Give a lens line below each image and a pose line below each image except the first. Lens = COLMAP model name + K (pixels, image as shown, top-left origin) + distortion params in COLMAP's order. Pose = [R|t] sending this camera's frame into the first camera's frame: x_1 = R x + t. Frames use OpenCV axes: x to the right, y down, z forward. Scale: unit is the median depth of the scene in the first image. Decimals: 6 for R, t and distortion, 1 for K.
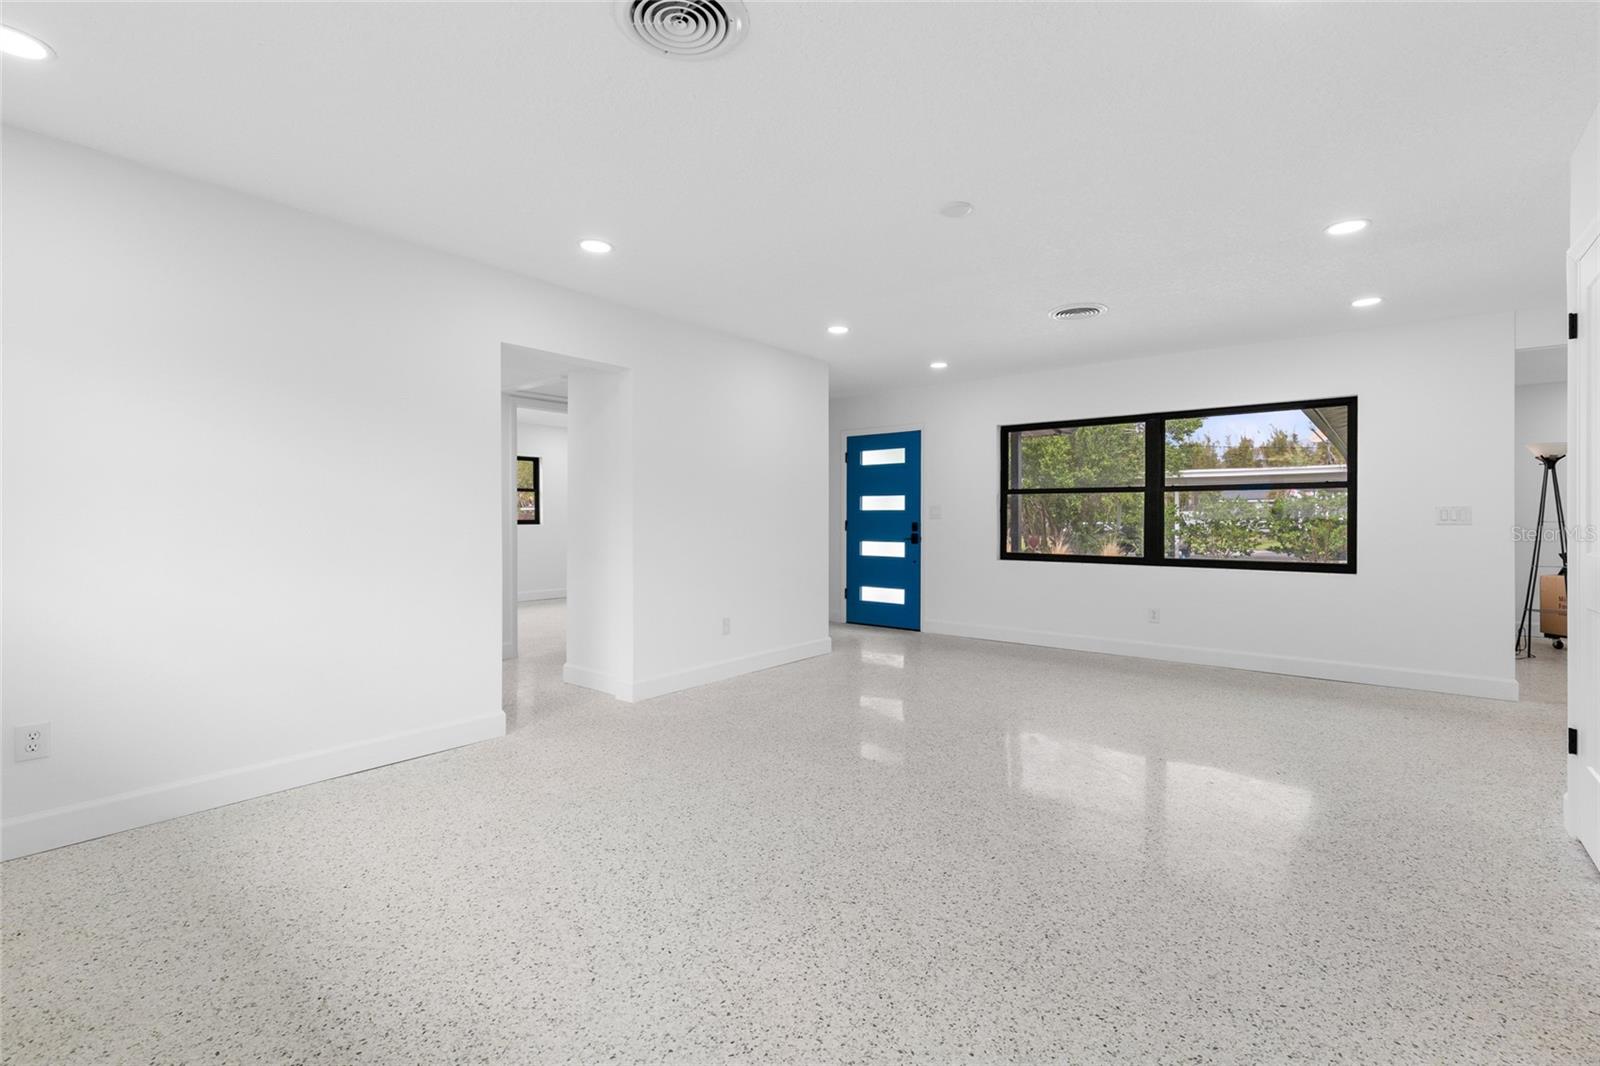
lens RADIAL K [[734.3, 0, 806.9], [0, 734.3, 529.5], [0, 0, 1]] dist [0.003303, 0.000115]
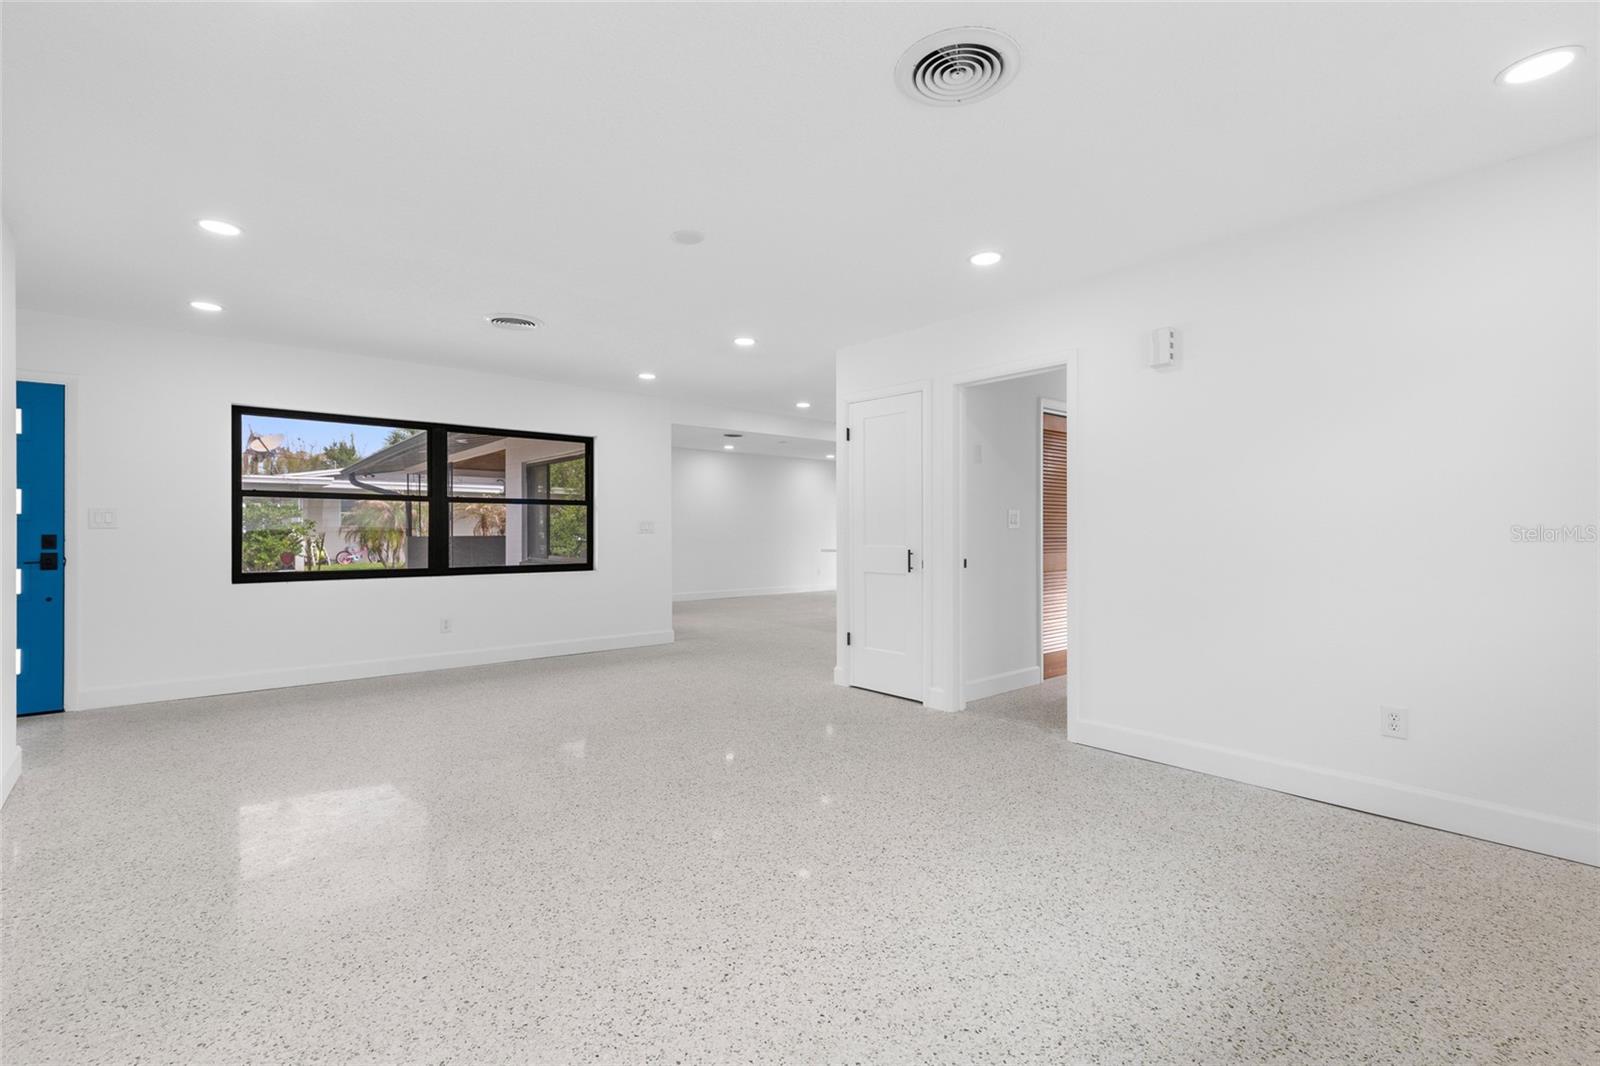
lens RADIAL K [[729.1, 0, 803.2], [0, 729.1, 528.8], [0, 0, 1]] dist [0.009101, 0.000193]
pose [[0.172915, -0.000463, 0.984937, -0.489181], [0.014412, 0.999894, -0.002060, -0.006172], [-0.984831, 0.014551, 0.172904, 0.395035]]
